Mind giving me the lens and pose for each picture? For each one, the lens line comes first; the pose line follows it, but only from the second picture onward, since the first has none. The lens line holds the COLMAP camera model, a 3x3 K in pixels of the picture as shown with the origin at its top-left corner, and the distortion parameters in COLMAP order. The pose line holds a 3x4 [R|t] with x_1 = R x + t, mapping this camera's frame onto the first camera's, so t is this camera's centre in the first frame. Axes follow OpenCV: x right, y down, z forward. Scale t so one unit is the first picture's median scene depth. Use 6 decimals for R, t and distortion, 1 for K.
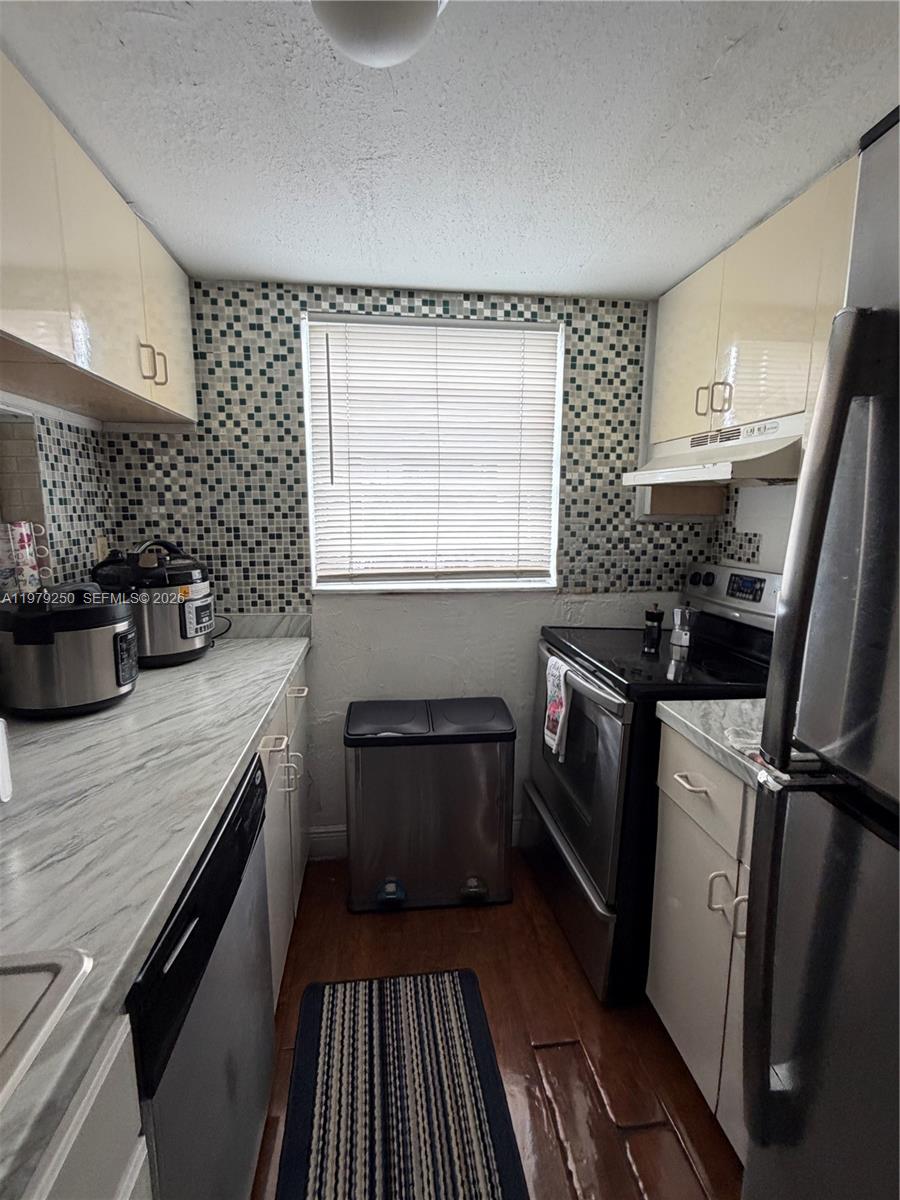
lens RADIAL K [[561.8, 0, 449.1], [0, 561.8, 599.2], [0, 0, 1]] dist [0.002021, 0.000103]
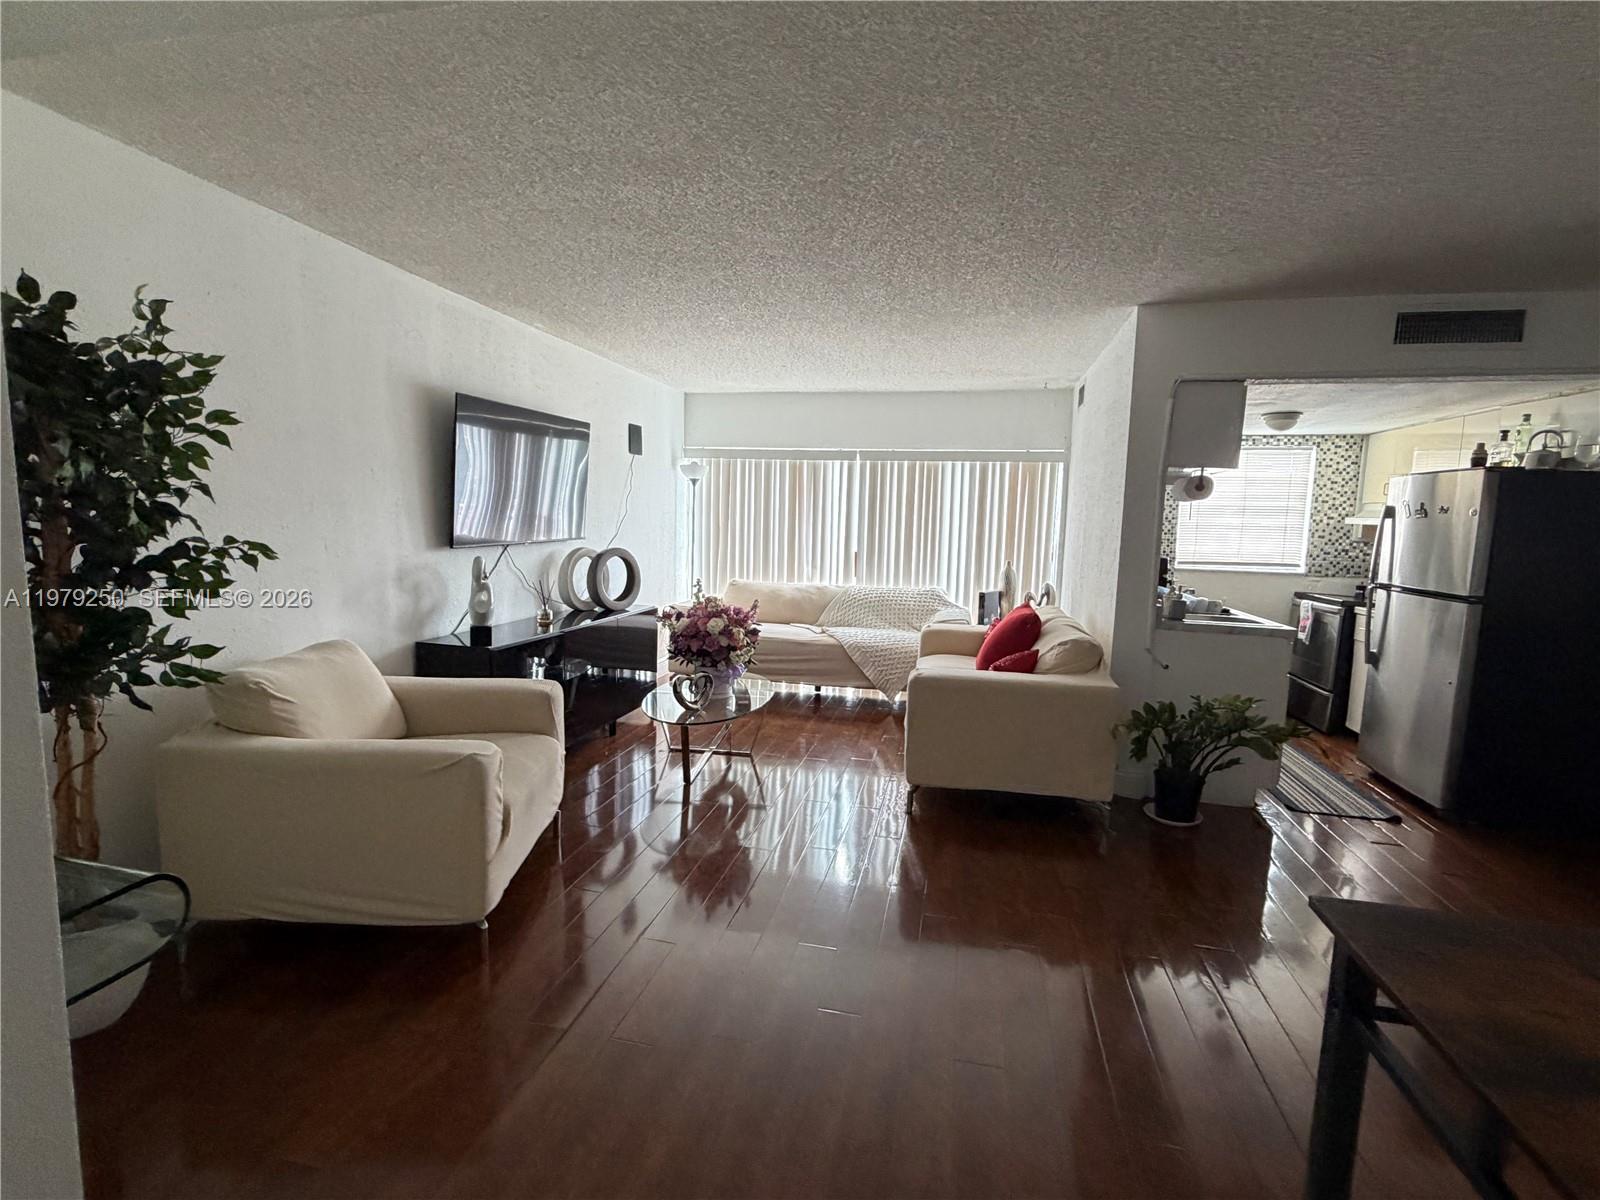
lens RADIAL K [[749.1, 0, 795.0], [0, 749.1, 600.8], [0, 0, 1]] dist [0.002021, 0.000103]
pose [[0.940278, 0.057561, -0.335506, -0.636882], [-0.074772, 0.996453, -0.038597, 0.330178], [0.332094, 0.061379, 0.941247, -2.197025]]
